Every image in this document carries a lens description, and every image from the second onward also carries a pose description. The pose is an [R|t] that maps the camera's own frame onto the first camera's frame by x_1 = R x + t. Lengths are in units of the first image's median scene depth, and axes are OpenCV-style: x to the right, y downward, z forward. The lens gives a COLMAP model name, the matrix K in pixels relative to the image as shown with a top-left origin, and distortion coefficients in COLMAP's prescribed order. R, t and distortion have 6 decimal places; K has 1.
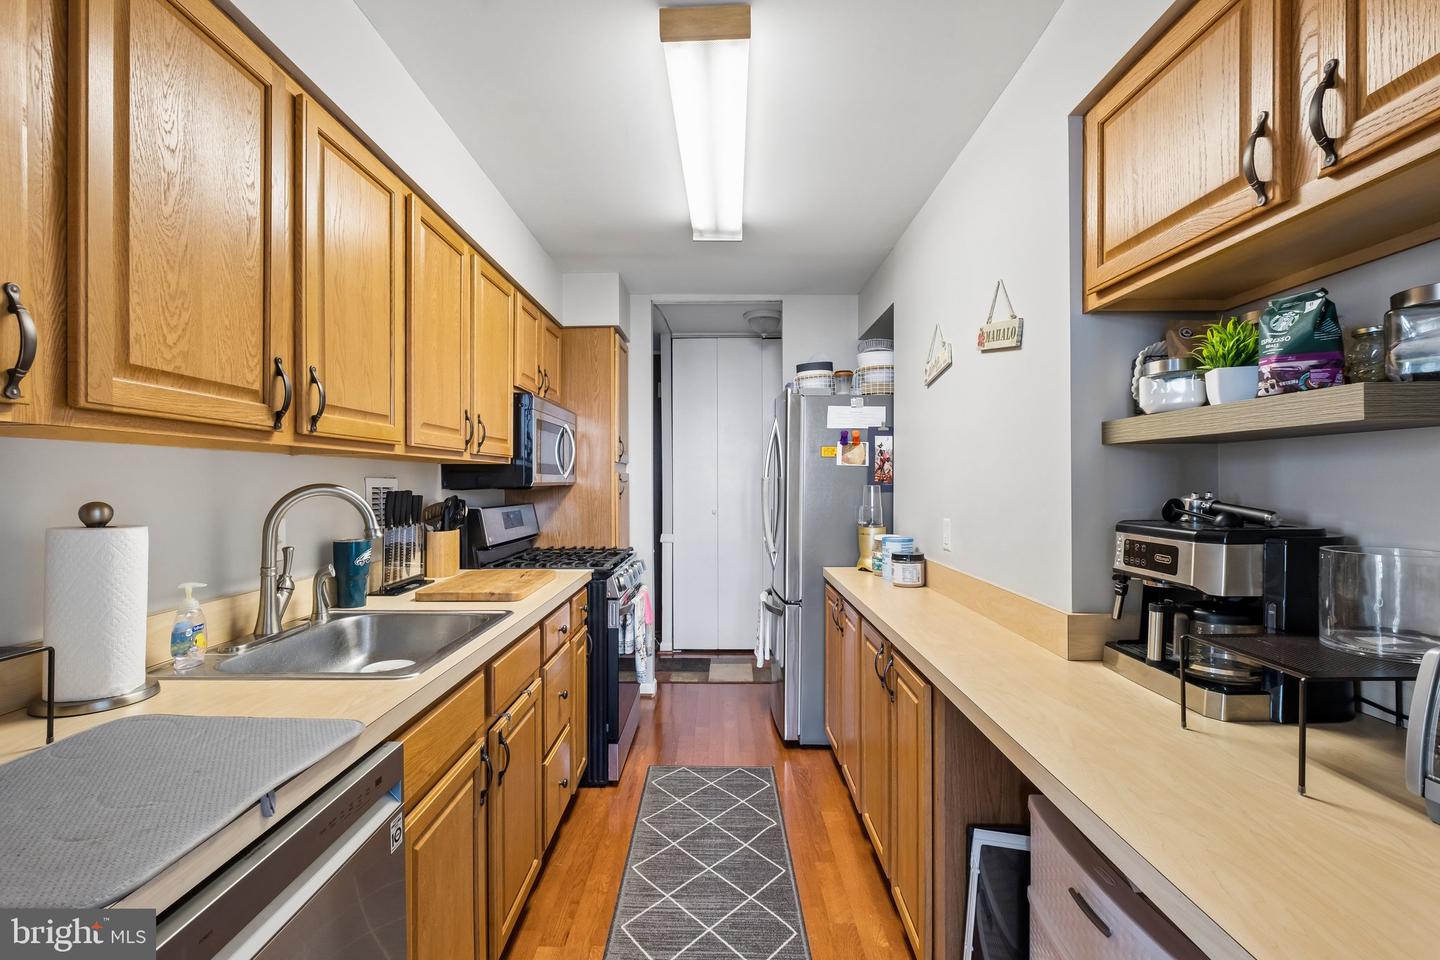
lens RADIAL K [[638.1, 0, 702.4], [0, 638.1, 486.1], [0, 0, 1]] dist [-0.004189, -0.001053]
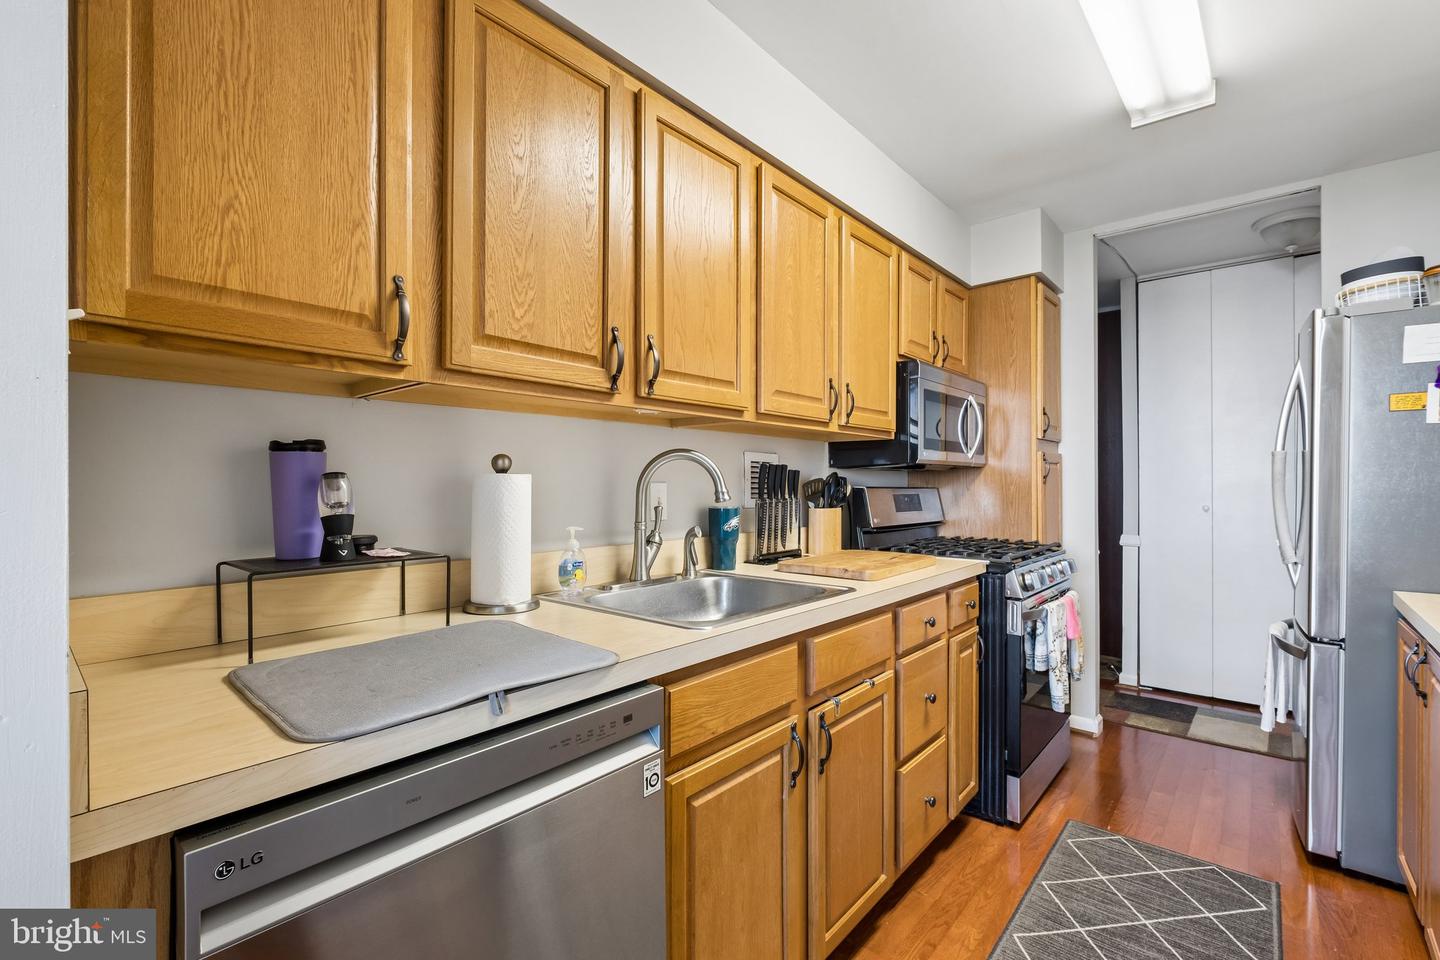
lens RADIAL K [[638.1, 0, 700.5], [0, 638.1, 483.5], [0, 0, 1]] dist [-0.004189, -0.001053]
pose [[0.761659, 0.003993, -0.647965, 0.124208], [-0.009776, 0.999938, -0.005330, 0.055037], [0.647904, 0.010394, 0.761651, 0.170174]]
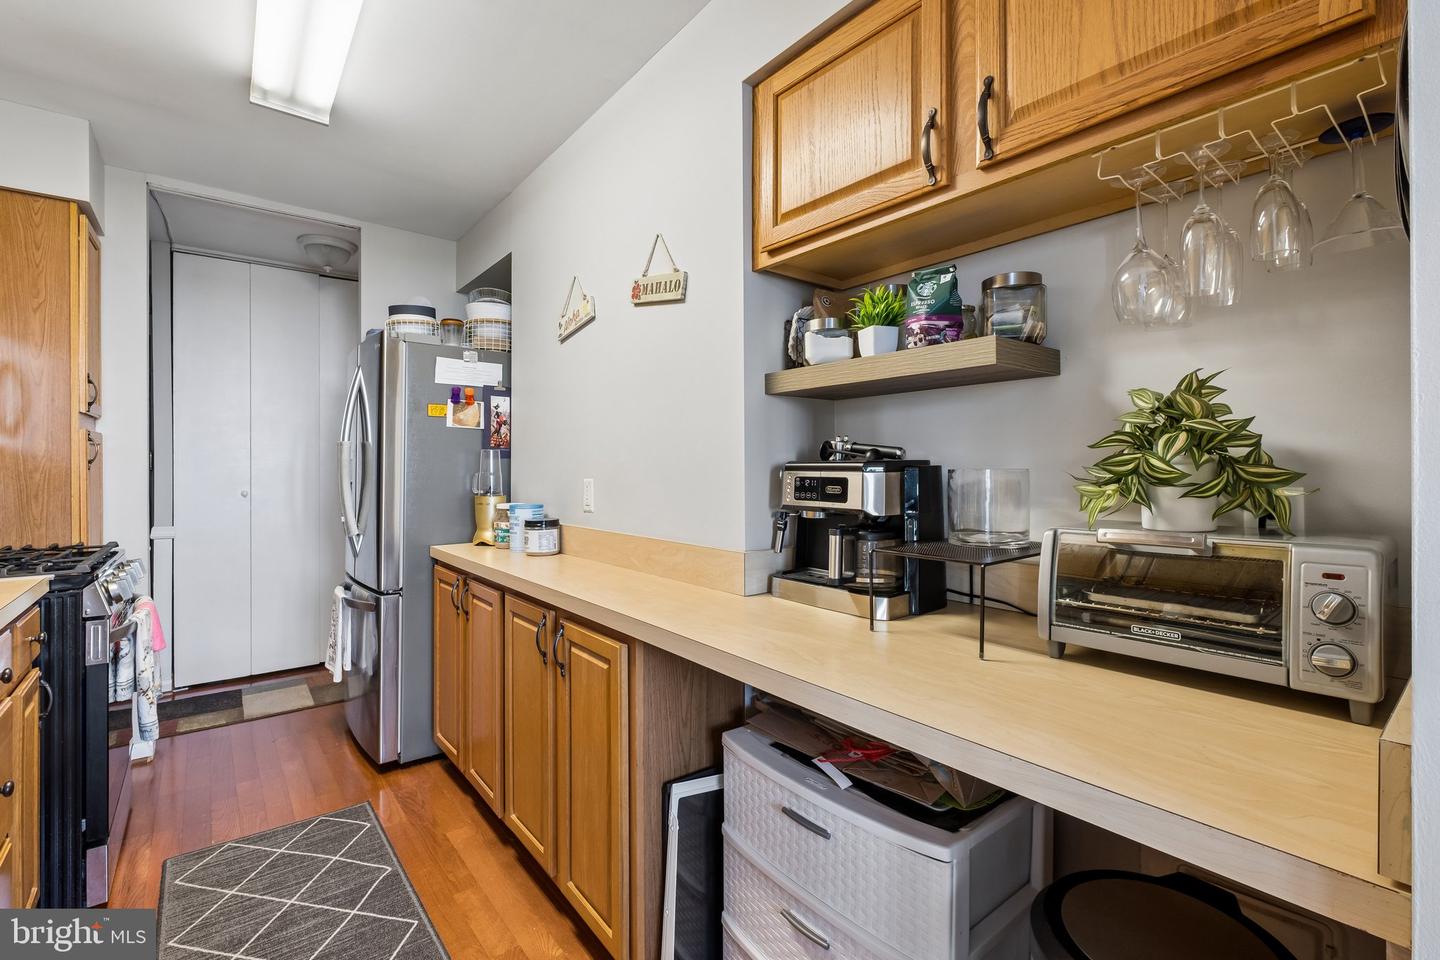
lens RADIAL K [[638.1, 0, 709.3], [0, 638.1, 472.5], [0, 0, 1]] dist [-0.004189, -0.001053]
pose [[0.763558, -0.002677, 0.645734, -0.121993], [0.007245, 0.999964, -0.004422, 0.057922], [-0.645699, 0.008054, 0.763550, 0.182649]]
